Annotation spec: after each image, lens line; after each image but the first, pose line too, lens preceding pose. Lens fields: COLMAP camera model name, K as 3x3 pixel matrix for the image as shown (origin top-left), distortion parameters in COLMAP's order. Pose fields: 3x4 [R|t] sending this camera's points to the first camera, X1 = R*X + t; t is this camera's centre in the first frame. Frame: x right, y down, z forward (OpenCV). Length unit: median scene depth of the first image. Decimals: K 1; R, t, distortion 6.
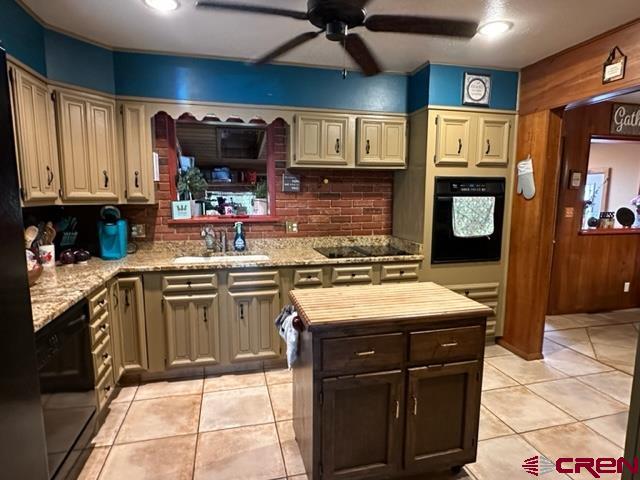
lens RADIAL K [[379.9, 0, 321.0], [0, 379.9, 239.5], [0, 0, 1]] dist [0.004784, 0.001052]
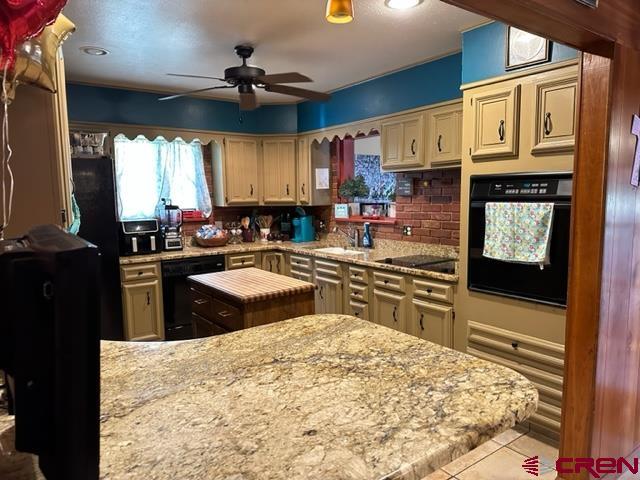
lens RADIAL K [[441.3, 0, 320.7], [0, 441.3, 242.6], [0, 0, 1]] dist [0.005279, -0.000386]
pose [[0.371013, 0.093348, -0.923924, 1.015275], [-0.095460, 0.993498, 0.062044, -0.058193], [0.923708, 0.065179, 0.377511, 0.395164]]
